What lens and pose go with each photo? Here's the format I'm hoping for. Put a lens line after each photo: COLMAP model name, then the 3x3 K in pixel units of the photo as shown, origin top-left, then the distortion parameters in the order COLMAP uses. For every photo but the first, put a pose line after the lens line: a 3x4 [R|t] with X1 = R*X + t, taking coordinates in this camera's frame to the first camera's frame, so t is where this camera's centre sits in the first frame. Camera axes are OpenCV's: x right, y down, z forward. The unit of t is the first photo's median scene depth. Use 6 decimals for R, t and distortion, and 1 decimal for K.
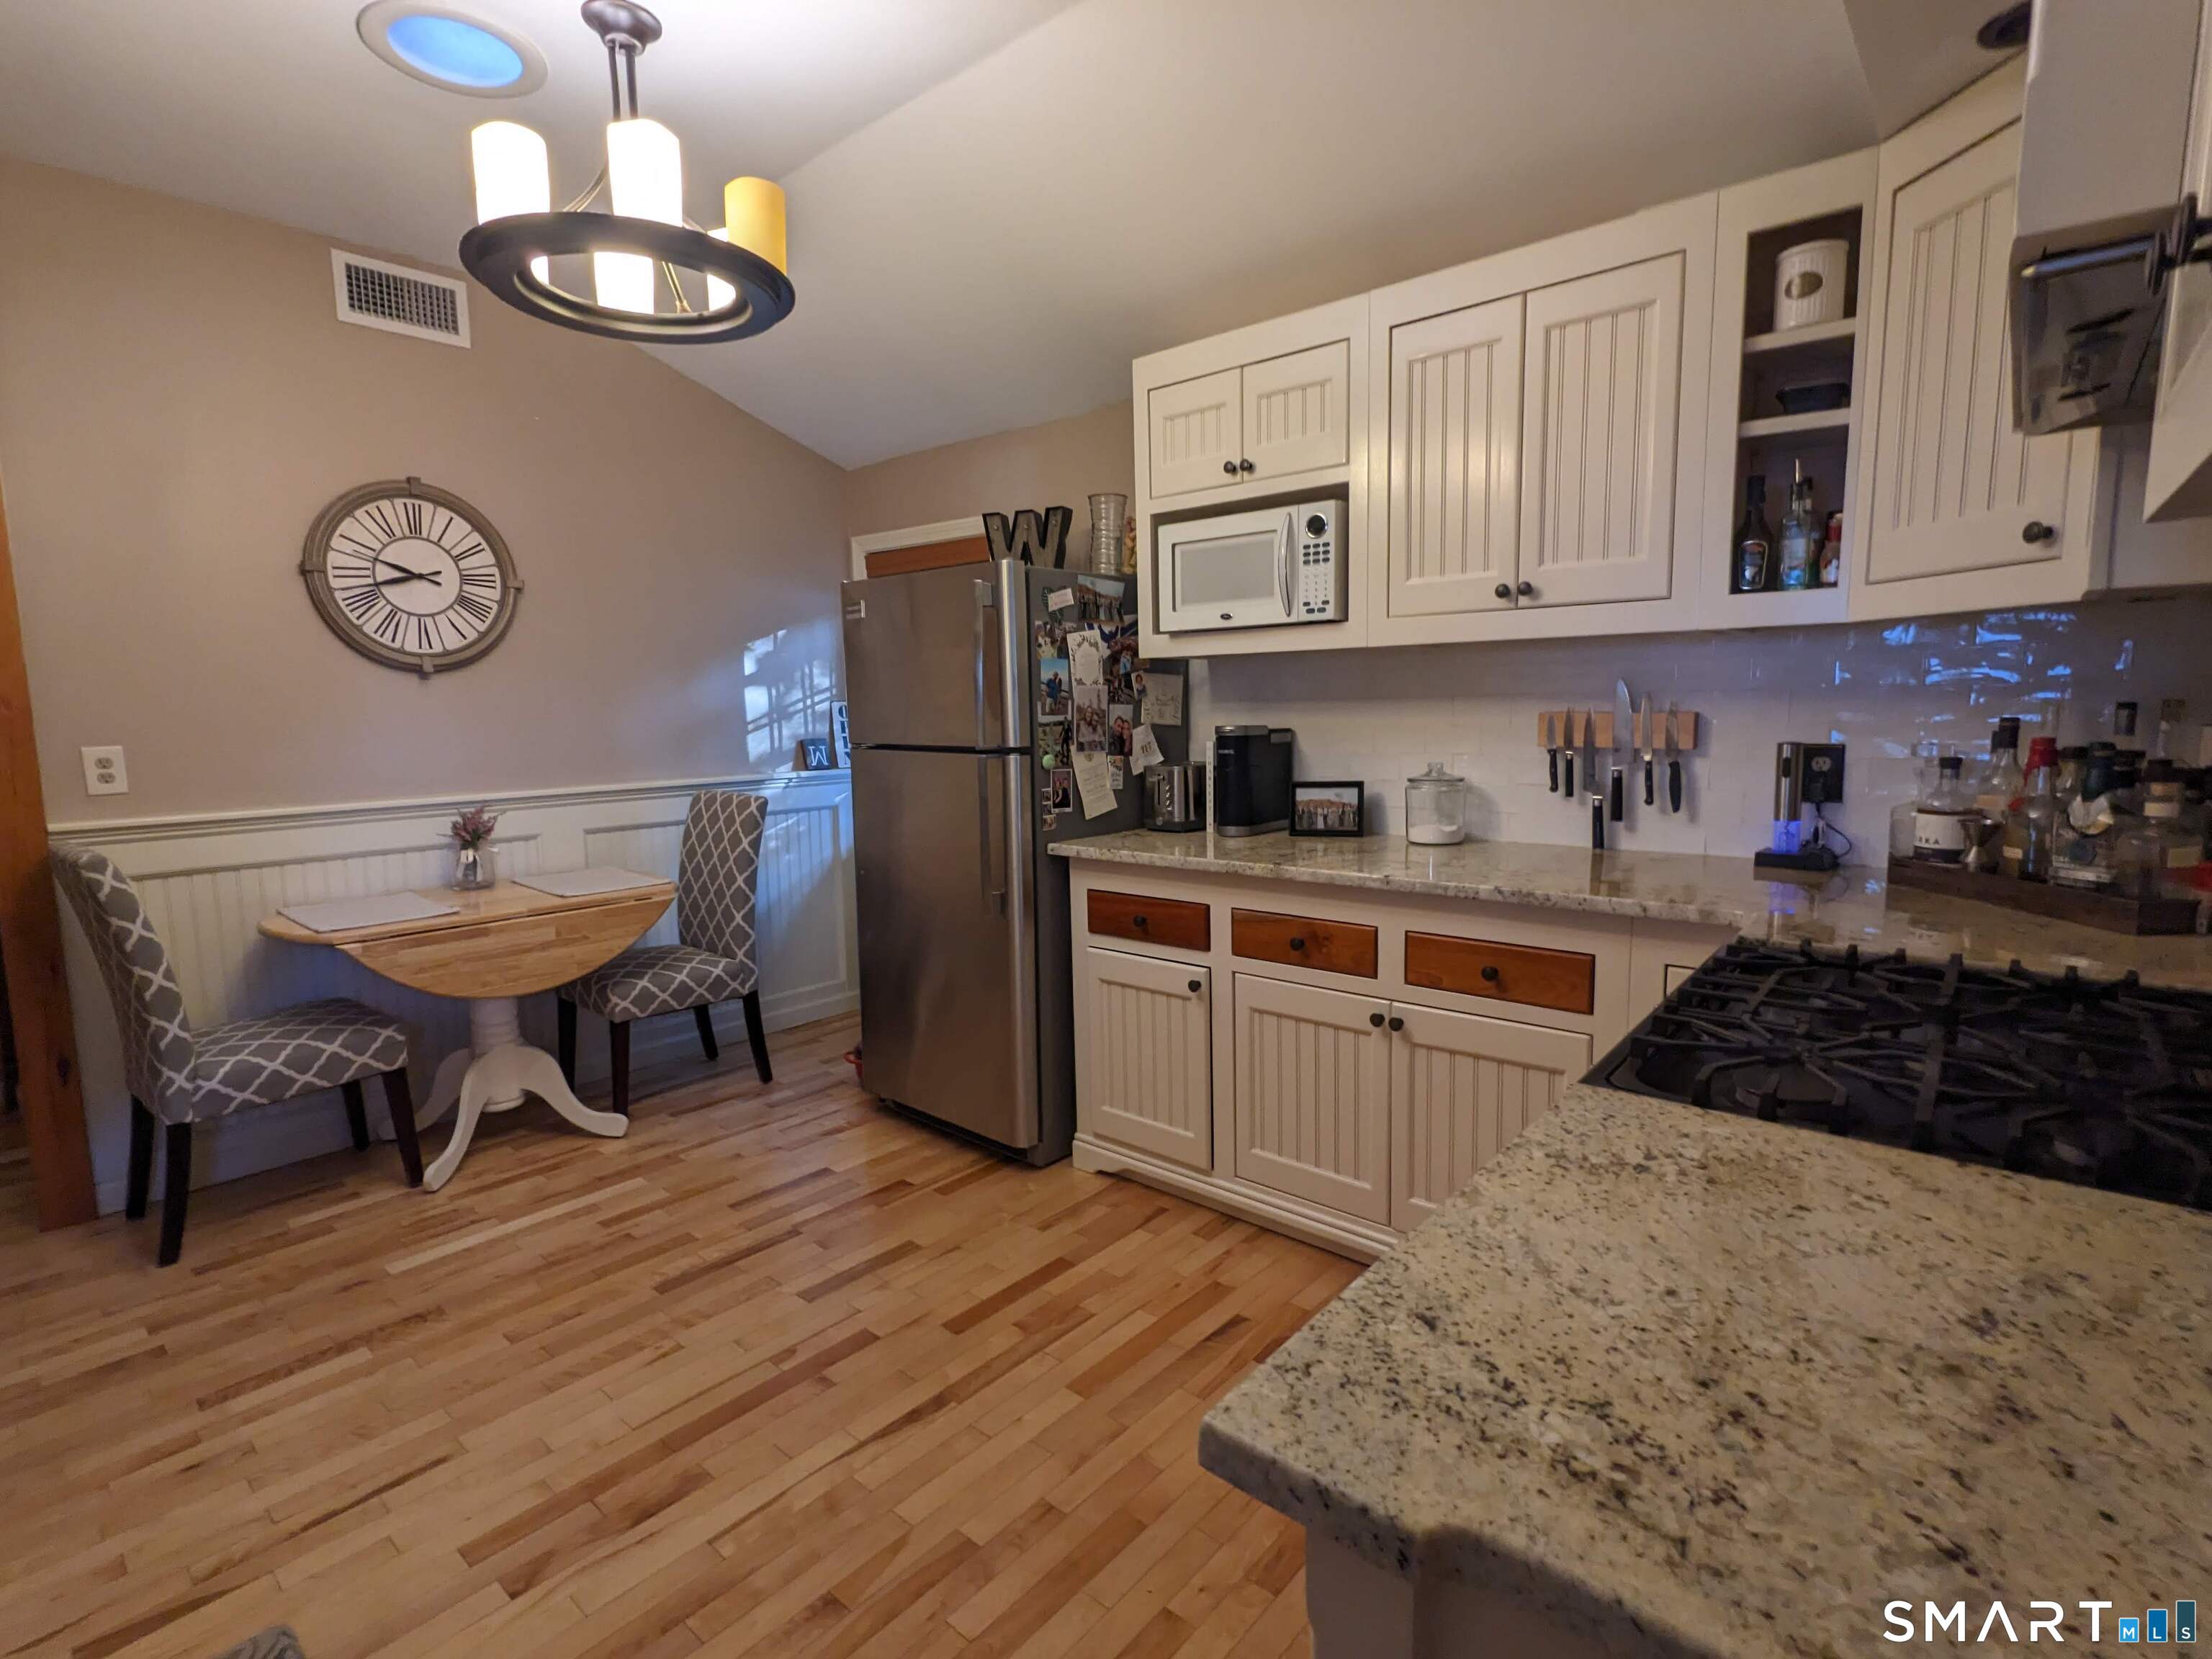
lens RADIAL K [[1067.6, 0, 1112.1], [0, 1067.6, 829.1], [0, 0, 1]] dist [0.005993, 0.000162]
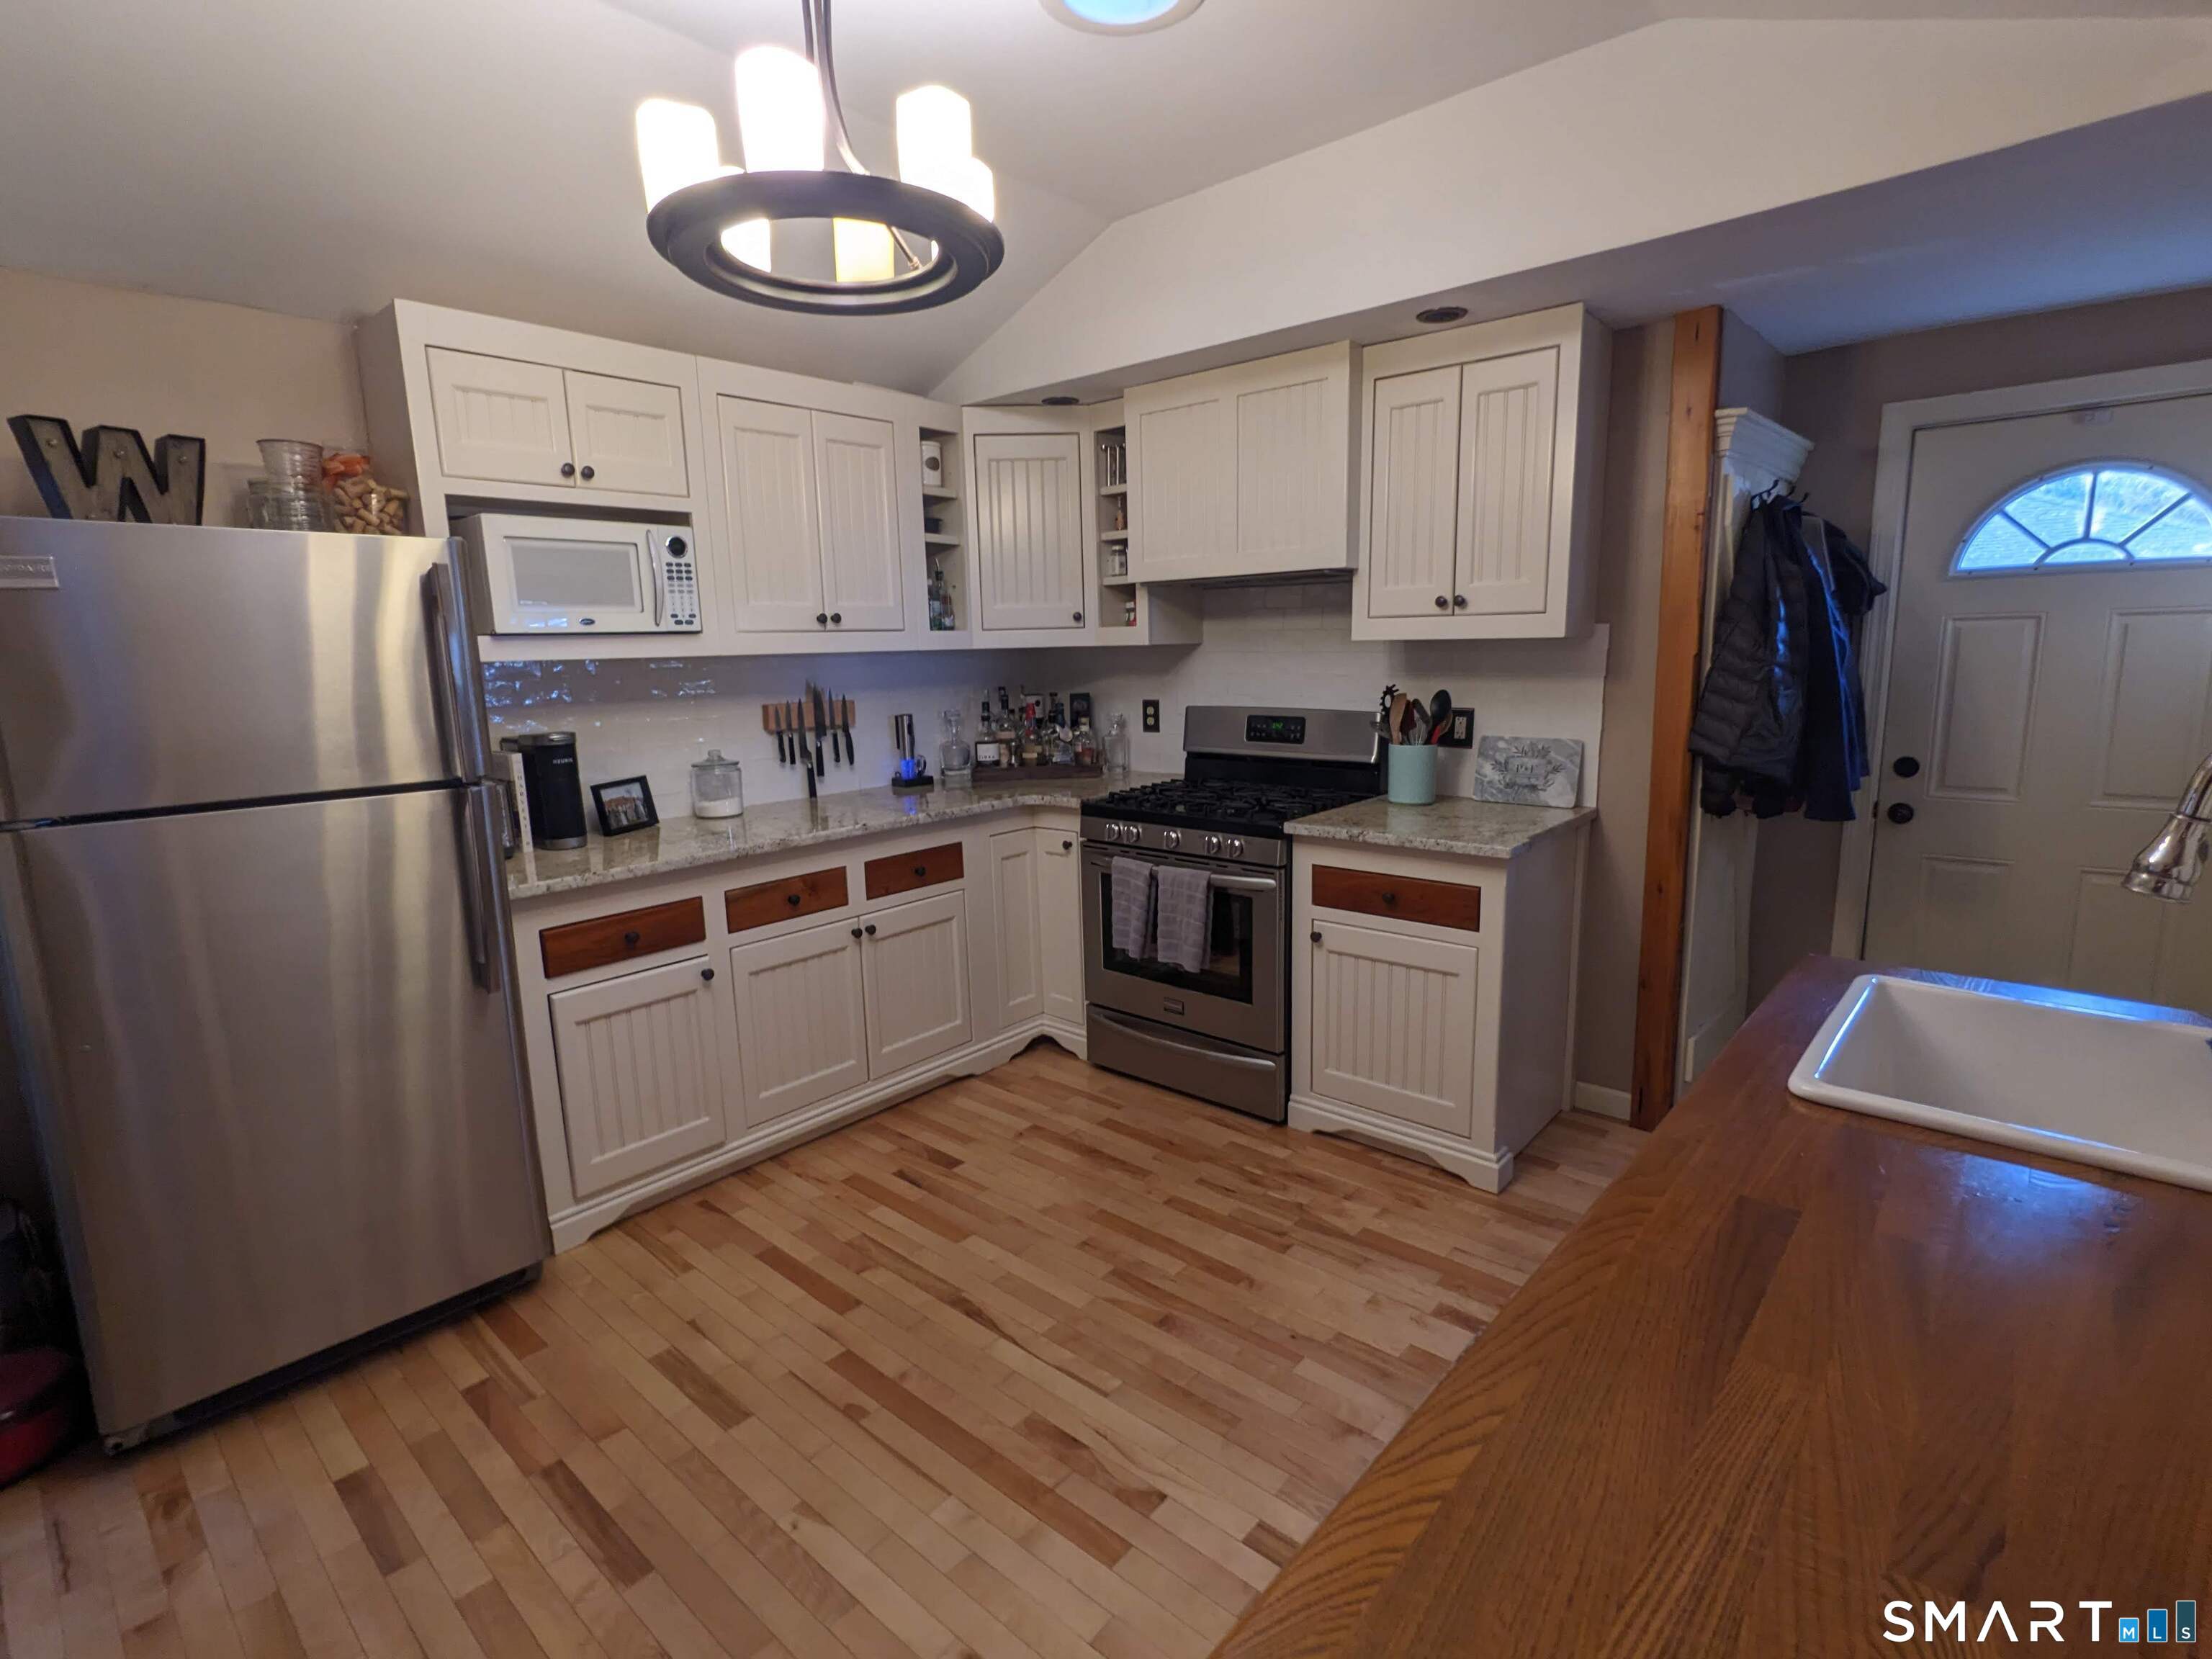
lens RADIAL K [[1067.6, 0, 1104.2], [0, 1067.6, 826.5], [0, 0, 1]] dist [0.005993, 0.000162]
pose [[0.011946, -0.149750, 0.988652, -0.958091], [0.148702, 0.977994, 0.146339, -0.094558], [-0.988810, 0.145266, 0.033951, 0.561012]]
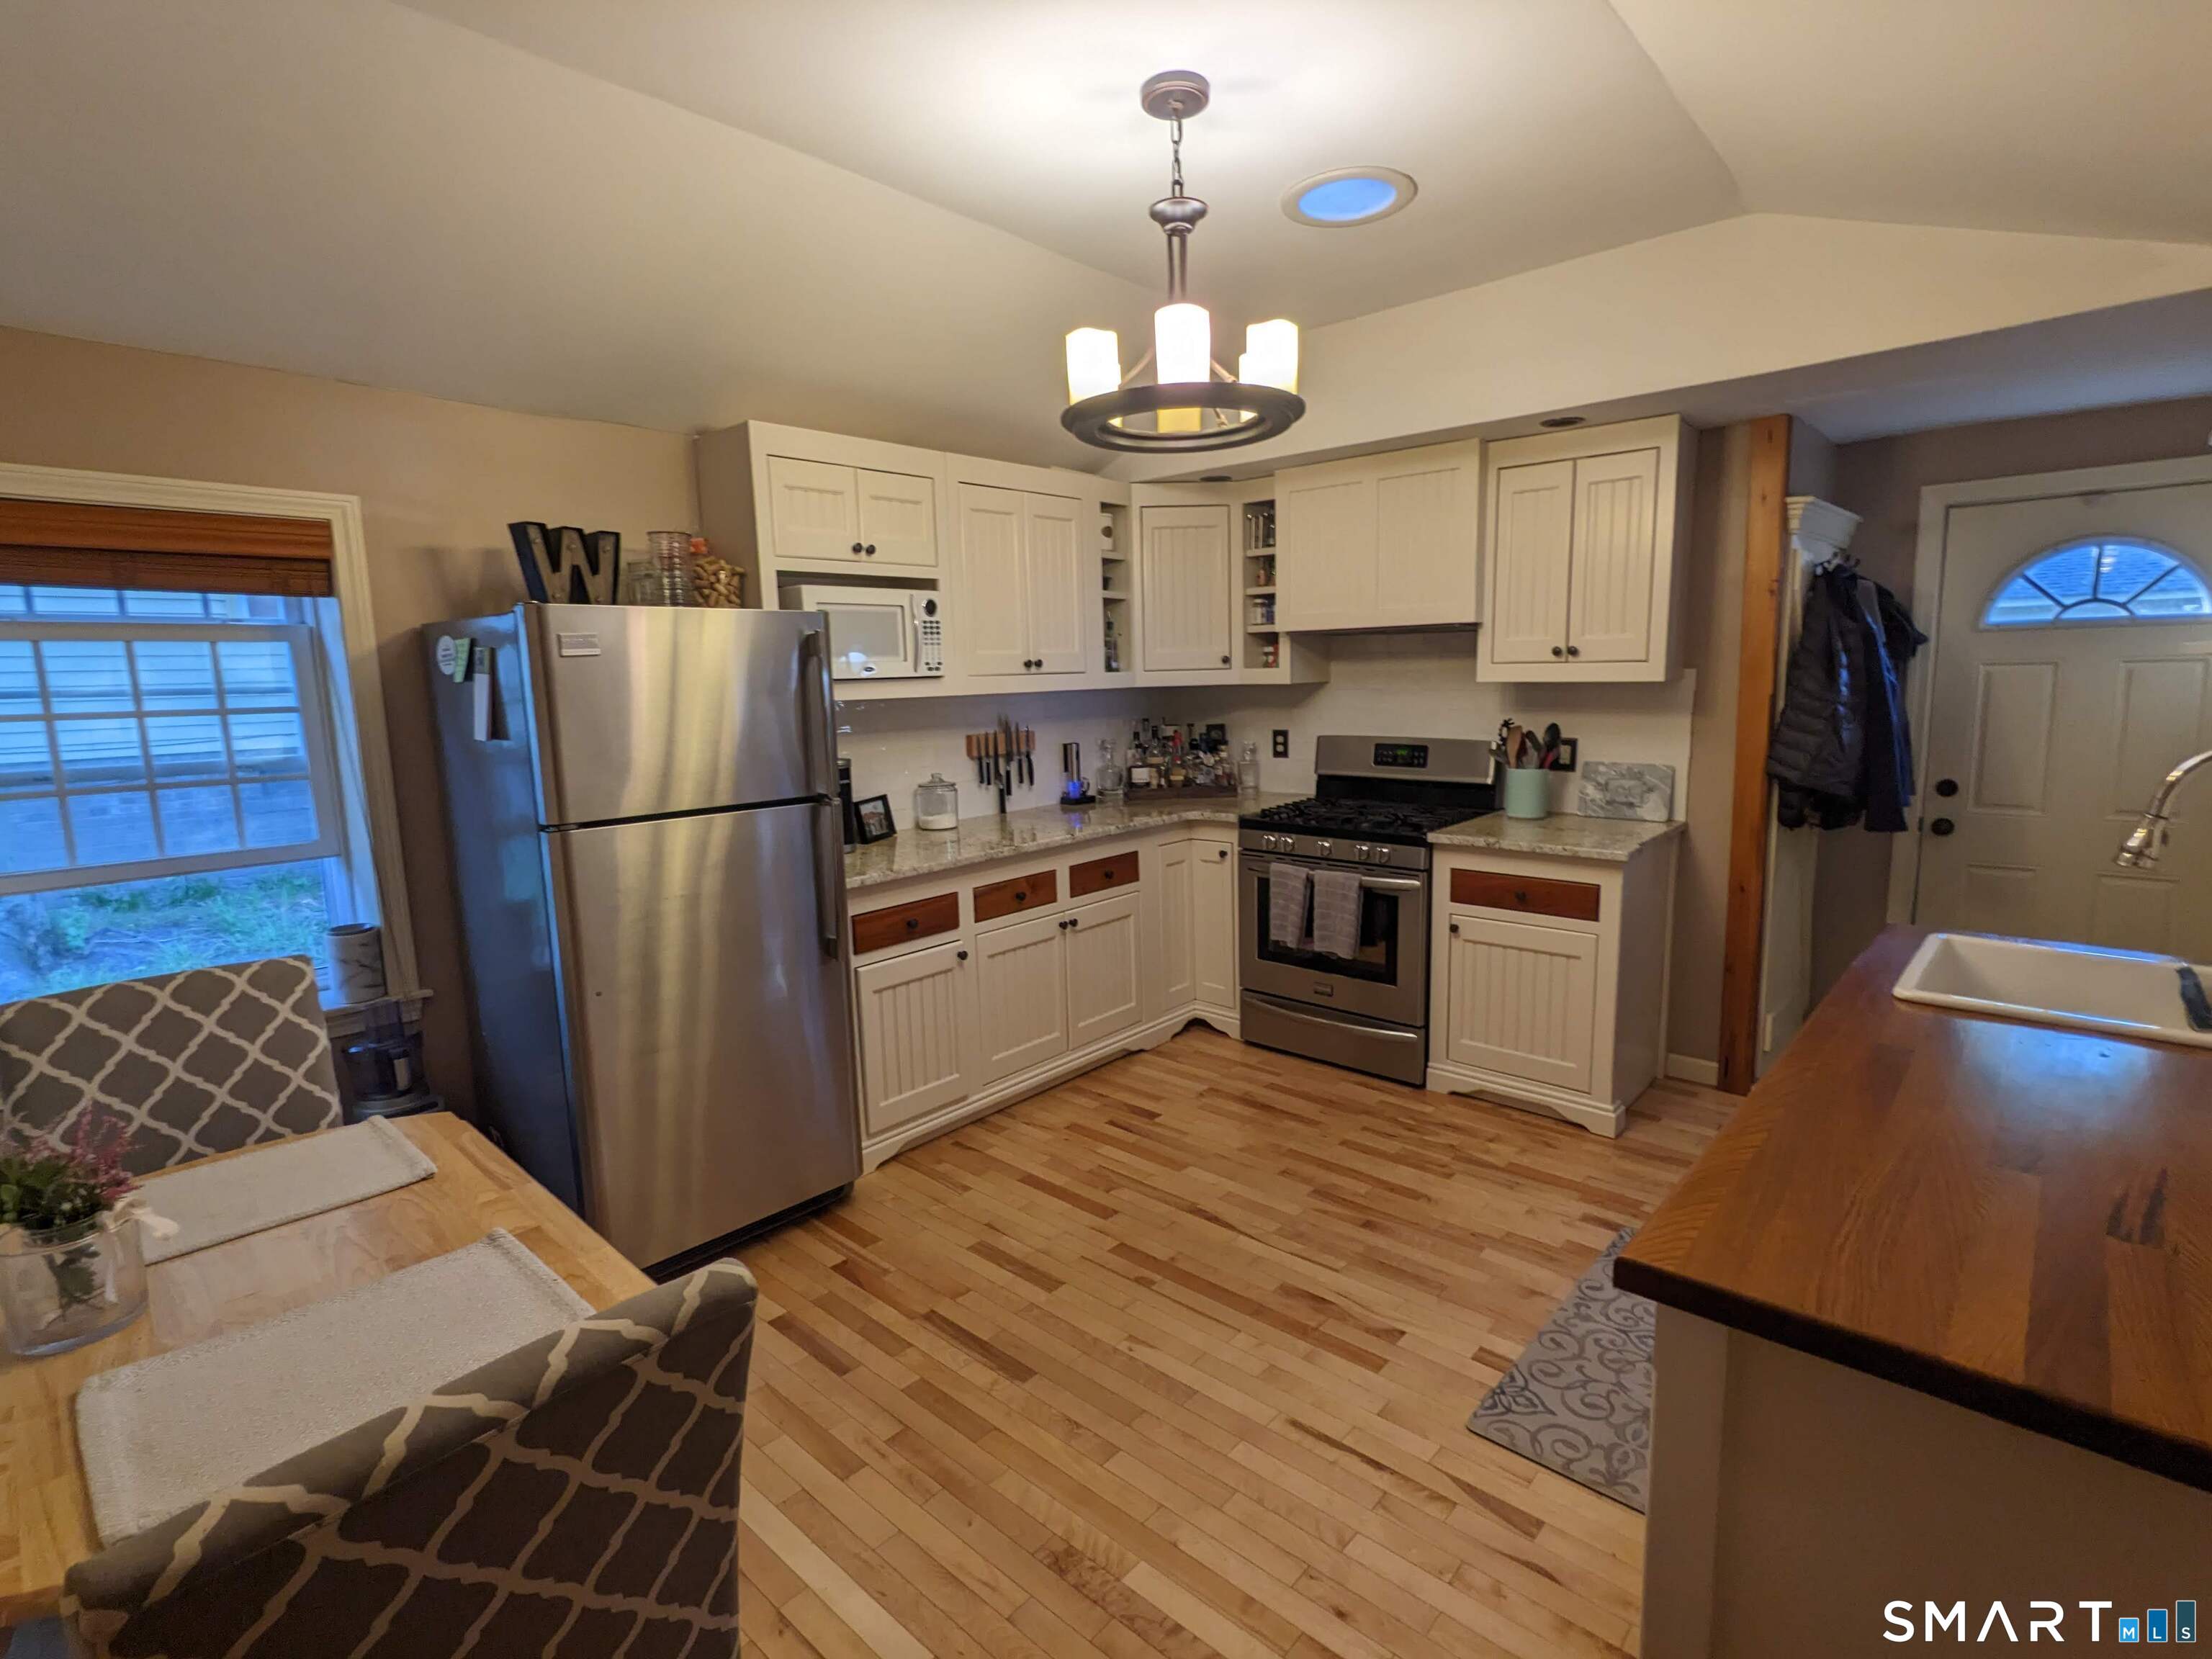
lens RADIAL K [[1067.6, 0, 1103.8], [0, 1067.6, 823.0], [0, 0, 1]] dist [0.005993, 0.000162]
pose [[0.024897, -0.124401, 0.991920, -1.203804], [0.148508, 0.981678, 0.119389, -0.142623], [-0.988598, 0.144336, 0.042915, 0.761369]]
